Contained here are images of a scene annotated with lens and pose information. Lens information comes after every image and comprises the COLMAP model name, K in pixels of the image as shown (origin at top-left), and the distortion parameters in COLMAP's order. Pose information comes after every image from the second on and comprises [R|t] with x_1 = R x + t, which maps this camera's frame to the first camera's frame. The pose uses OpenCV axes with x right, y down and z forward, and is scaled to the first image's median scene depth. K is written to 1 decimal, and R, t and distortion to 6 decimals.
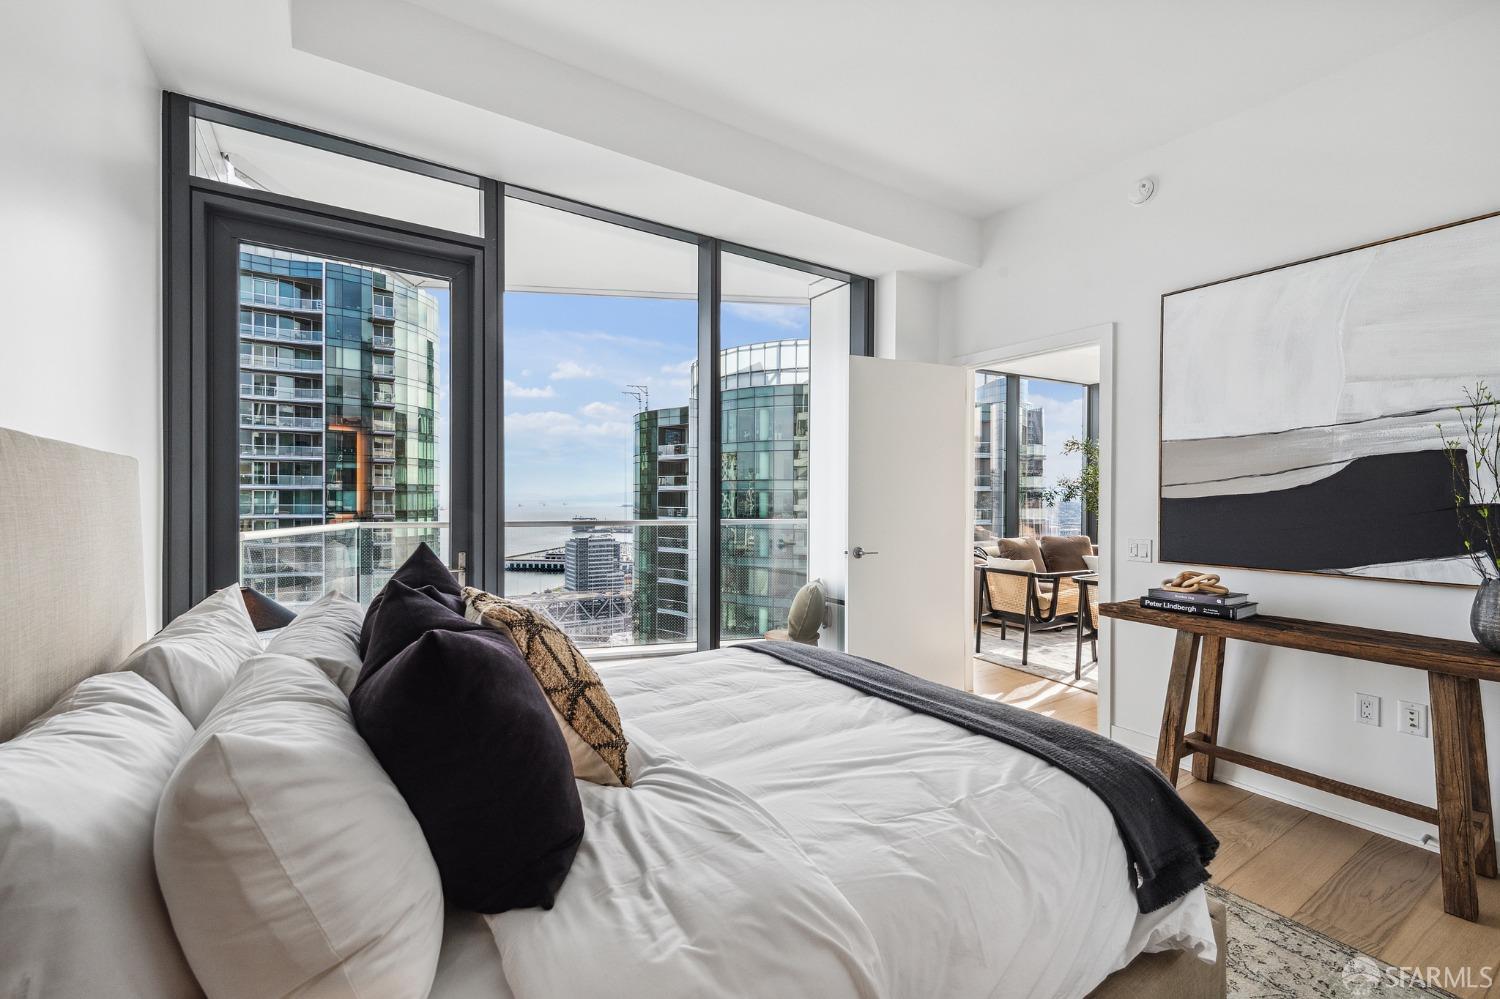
lens RADIAL K [[624.8, 0, 744.6], [0, 624.8, 497.3], [0, 0, 1]] dist [0.010419, -0.000684]
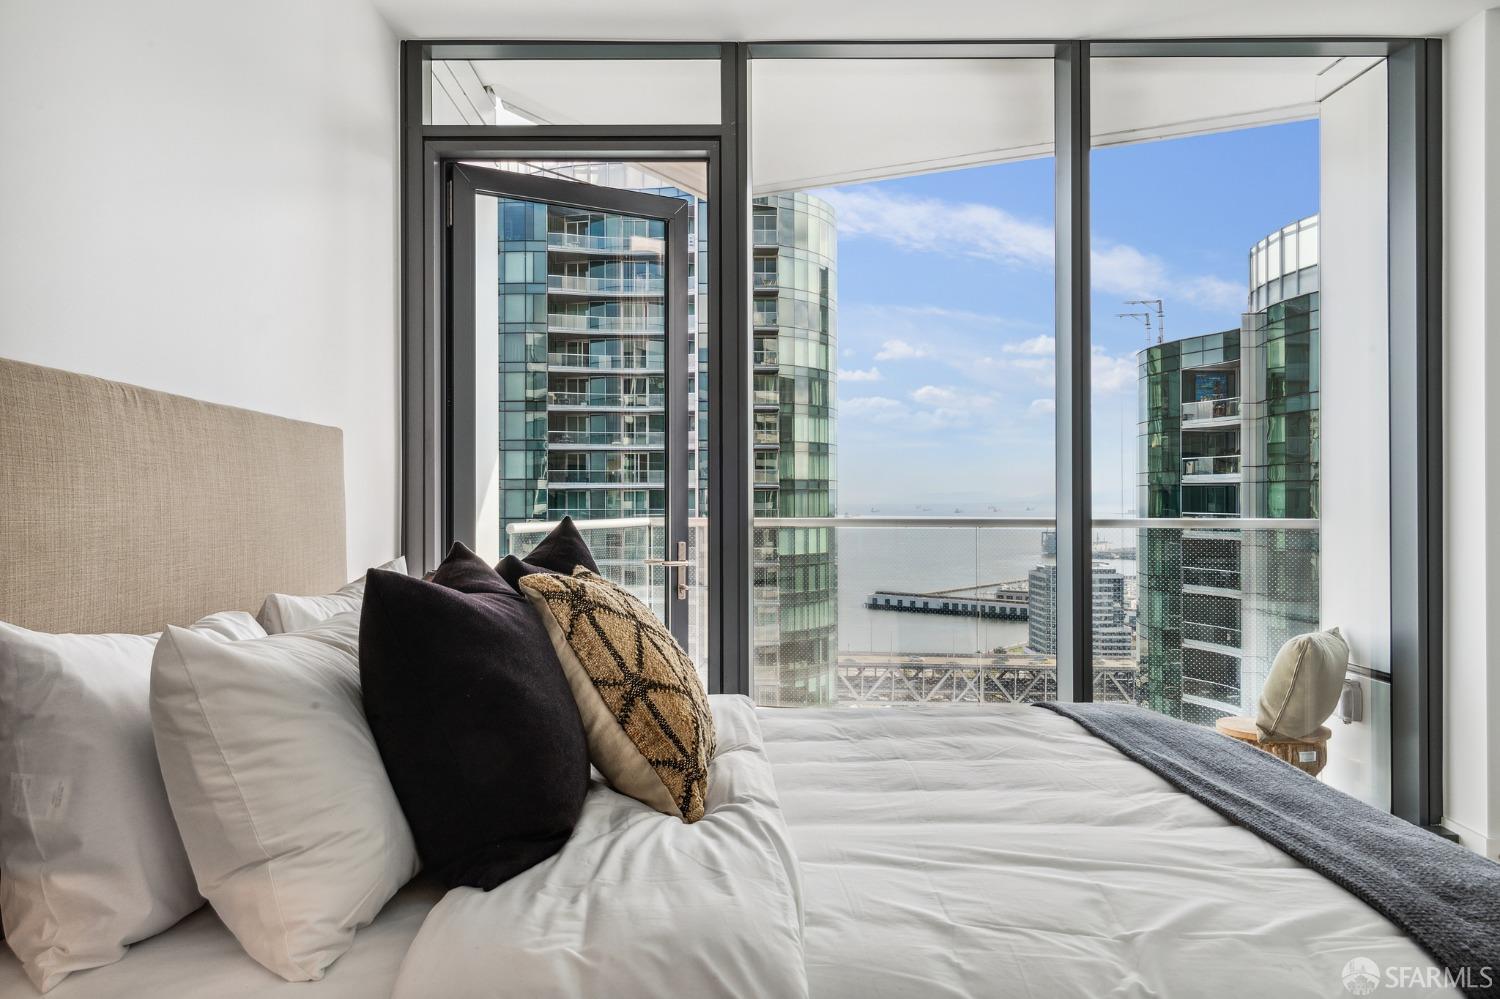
lens RADIAL K [[1051.7, 0, 754.2], [0, 1051.7, 491.6], [0, 0, 1]] dist [0.025252, 0.001647]
pose [[0.840308, -0.011681, -0.541984, 0.347863], [0.005415, 0.999899, -0.013156, 0.044843], [0.542083, 0.008120, 0.840286, -0.027330]]
